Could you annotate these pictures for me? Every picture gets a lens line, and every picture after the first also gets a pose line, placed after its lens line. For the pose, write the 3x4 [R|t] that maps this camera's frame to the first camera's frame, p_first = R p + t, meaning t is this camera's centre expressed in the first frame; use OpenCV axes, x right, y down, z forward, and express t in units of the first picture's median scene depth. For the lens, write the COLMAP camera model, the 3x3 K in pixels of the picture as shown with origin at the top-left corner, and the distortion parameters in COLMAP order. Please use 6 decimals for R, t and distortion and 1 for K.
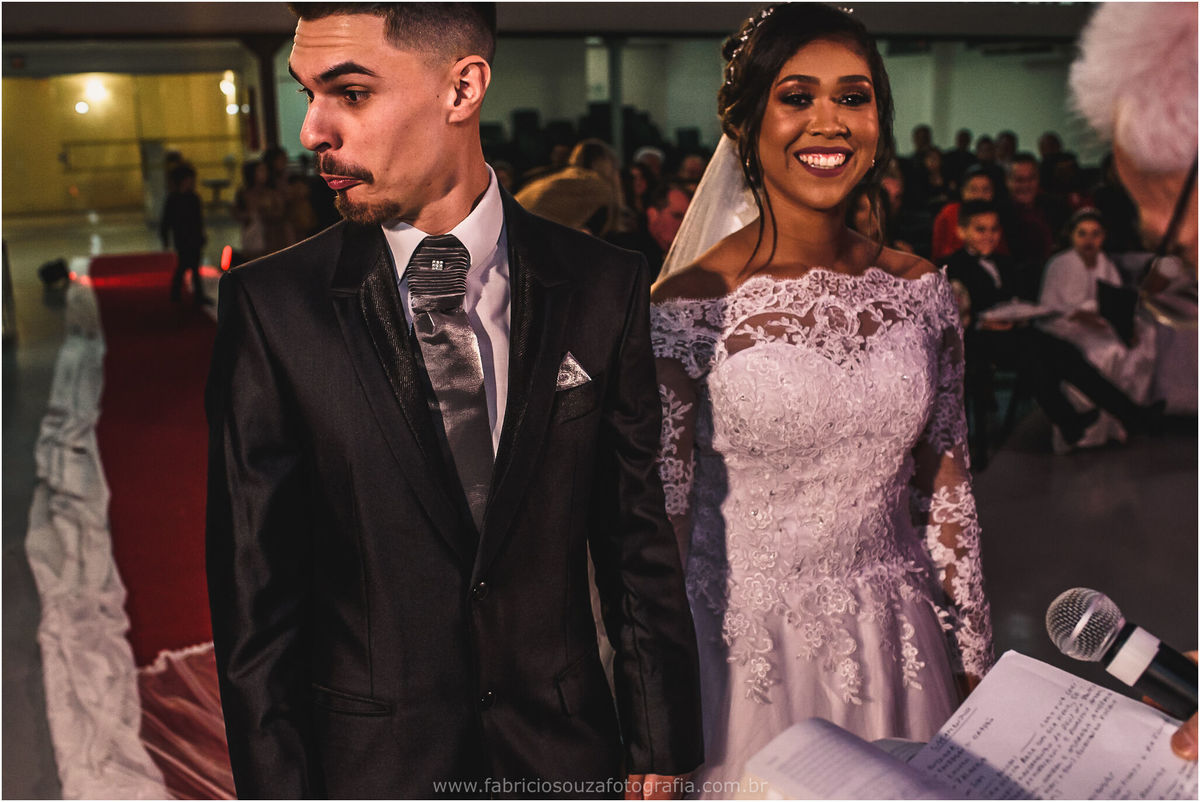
lens RADIAL K [[1279.0, 0, 600.0], [0, 1279.0, 401.0], [0, 0, 1]] dist [0.068401, -0.227207]
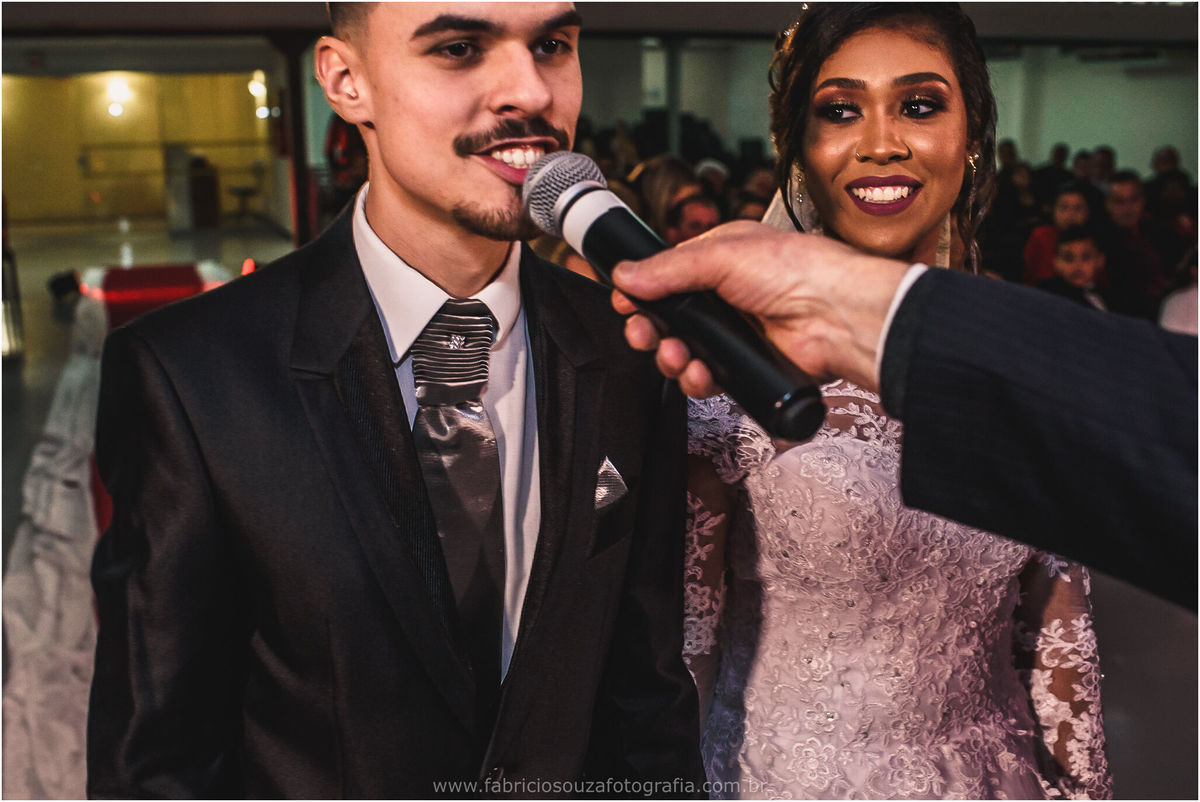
lens RADIAL K [[1279.0, 0, 600.0], [0, 1279.0, 401.0], [0, 0, 1]] dist [0.068401, -0.227207]
pose [[0.998595, 0.021481, -0.048437, 0.029863], [-0.021646, 0.999762, -0.002887, -0.055473], [0.048363, 0.003932, 0.998822, 0.223306]]
